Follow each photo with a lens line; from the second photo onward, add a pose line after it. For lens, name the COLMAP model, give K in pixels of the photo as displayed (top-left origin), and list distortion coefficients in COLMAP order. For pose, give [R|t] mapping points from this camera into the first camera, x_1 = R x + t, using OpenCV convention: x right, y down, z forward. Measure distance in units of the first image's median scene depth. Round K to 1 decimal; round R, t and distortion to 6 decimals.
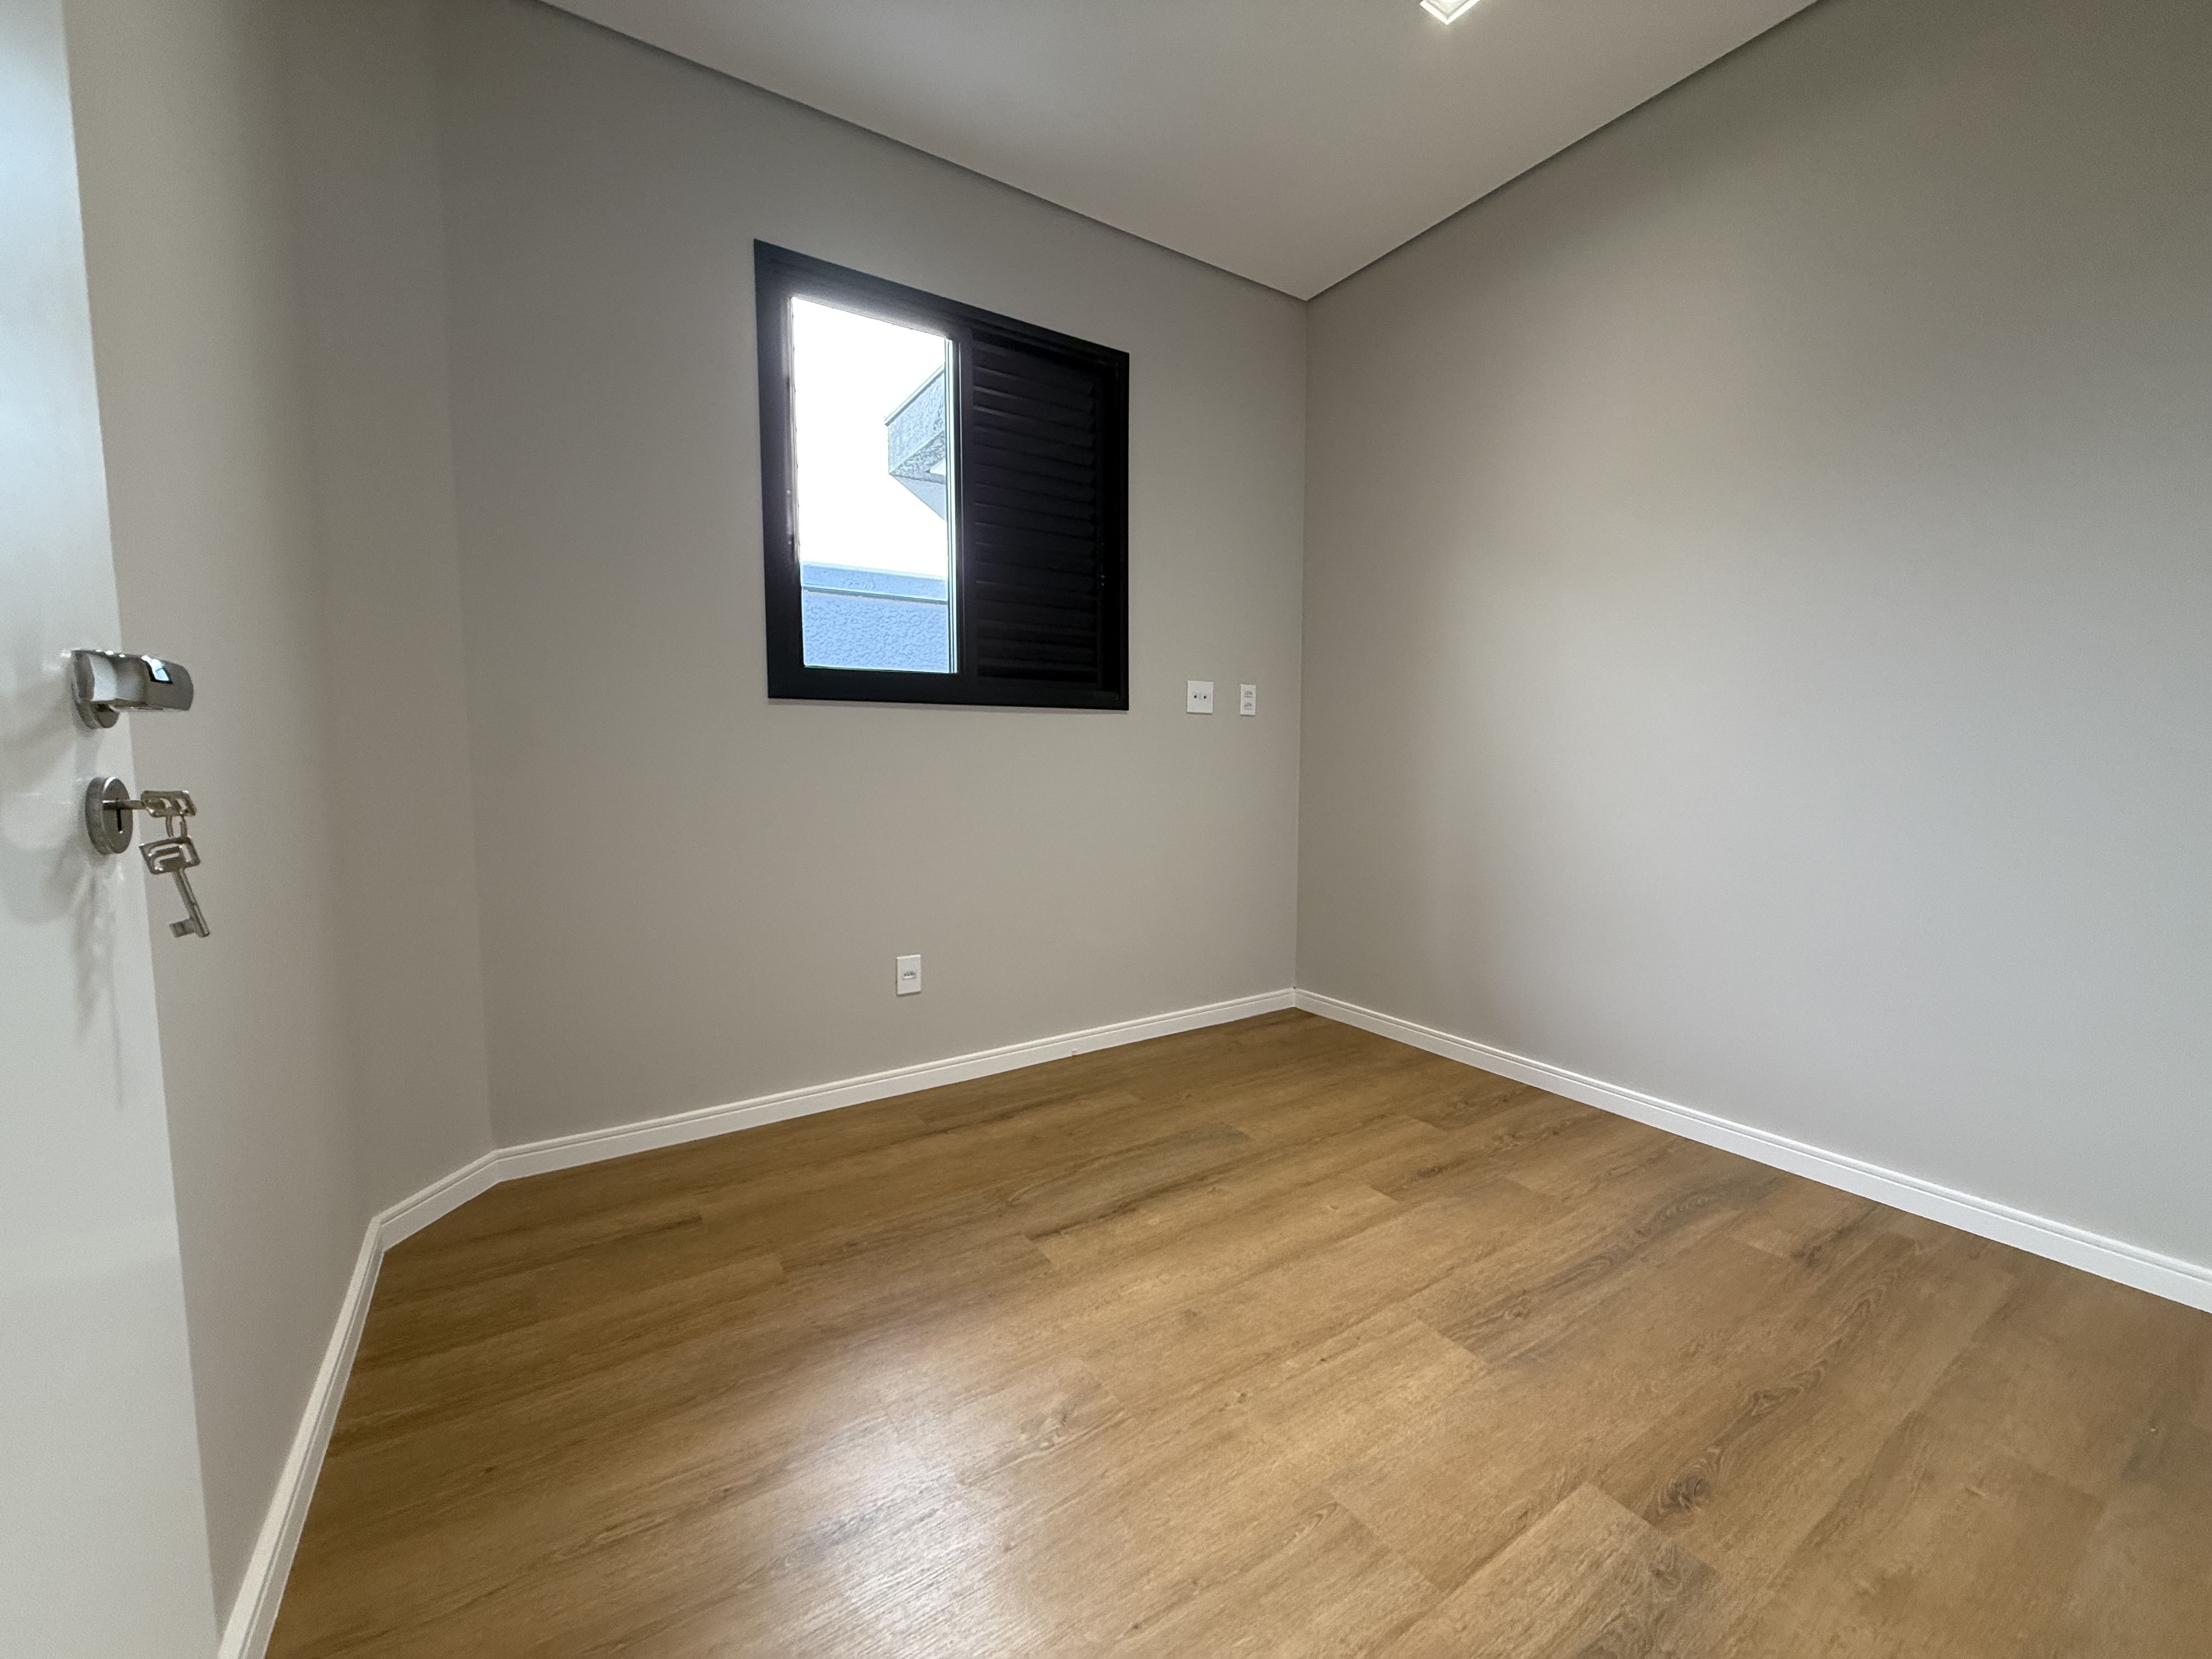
lens RADIAL K [[870.7, 0, 1105.5], [0, 870.7, 813.2], [0, 0, 1]] dist [-0.000043, 0.000496]
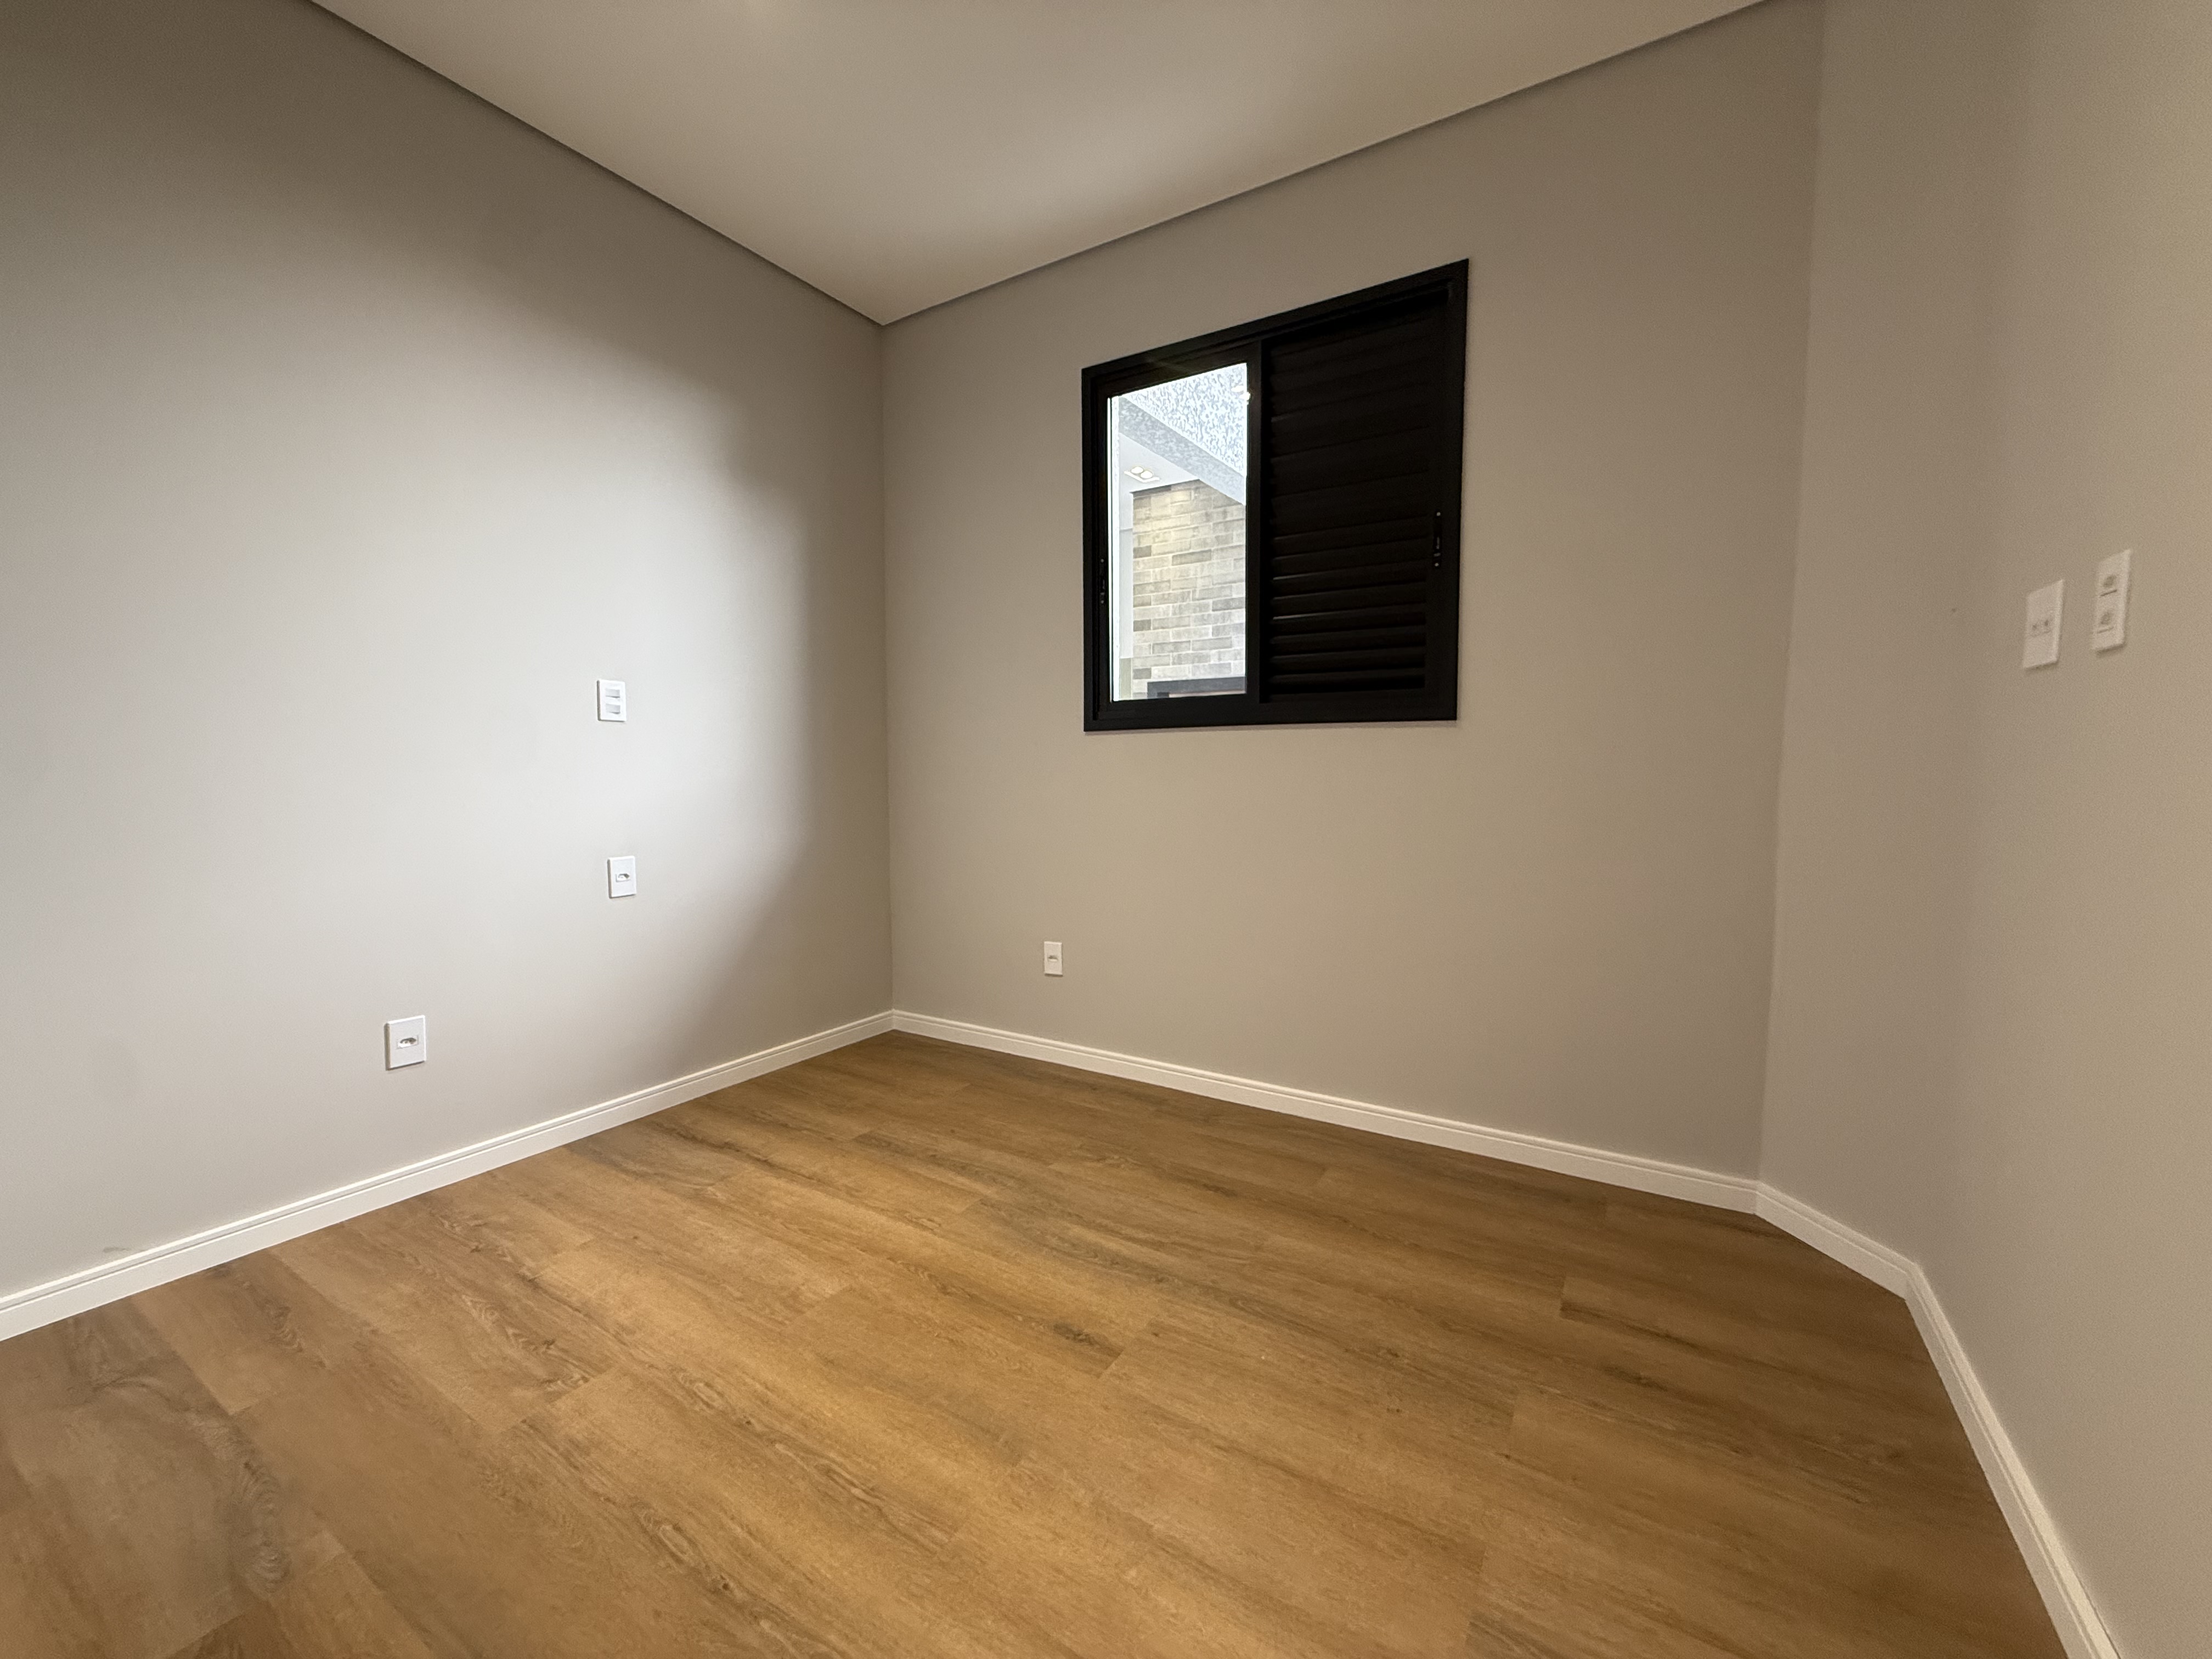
lens RADIAL K [[870.7, 0, 1108.8], [0, 870.7, 833.9], [0, 0, 1]] dist [-0.000043, 0.000496]
pose [[0.417665, 0.073621, -0.905613, 0.699499], [-0.066287, 0.996525, 0.050440, -0.040194], [0.906180, 0.038964, 0.421094, 0.446295]]
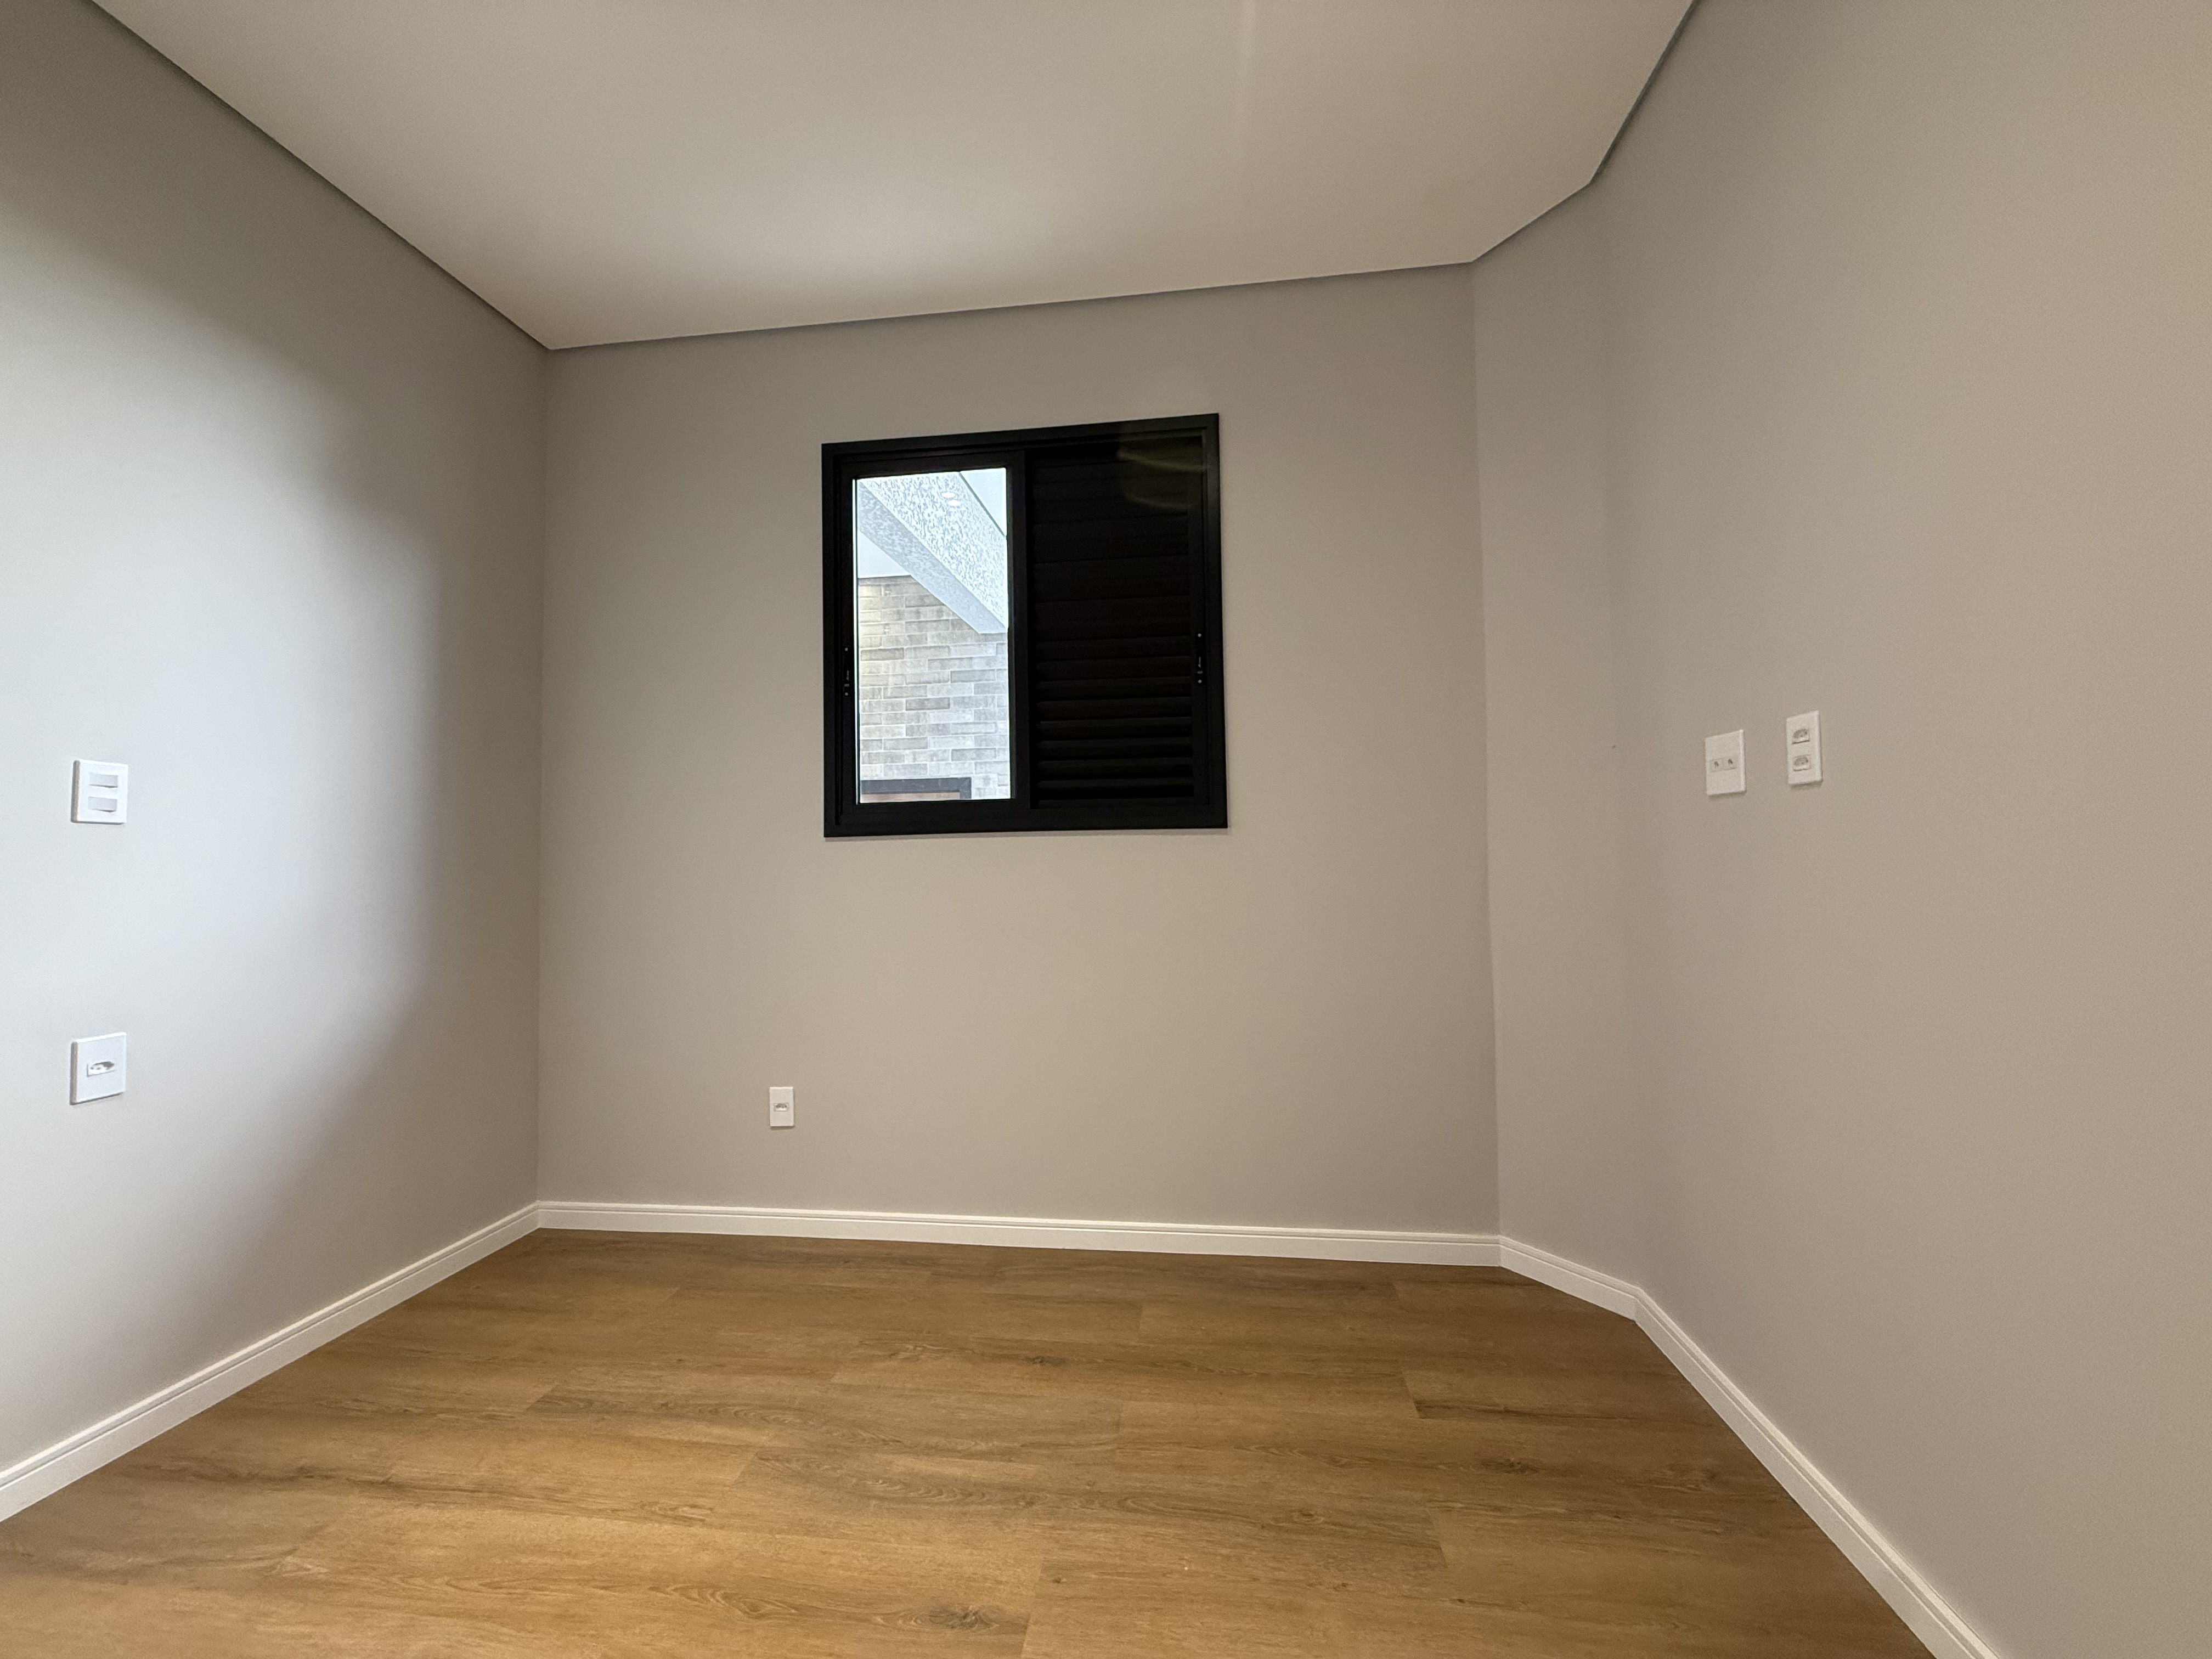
lens RADIAL K [[870.7, 0, 1112.6], [0, 870.7, 836.9], [0, 0, 1]] dist [-0.000043, 0.000496]
pose [[0.755599, -0.026753, -0.654488, 0.548828], [-0.035949, 0.995966, -0.082214, -0.044531], [0.654047, 0.085649, 0.751589, 0.359647]]
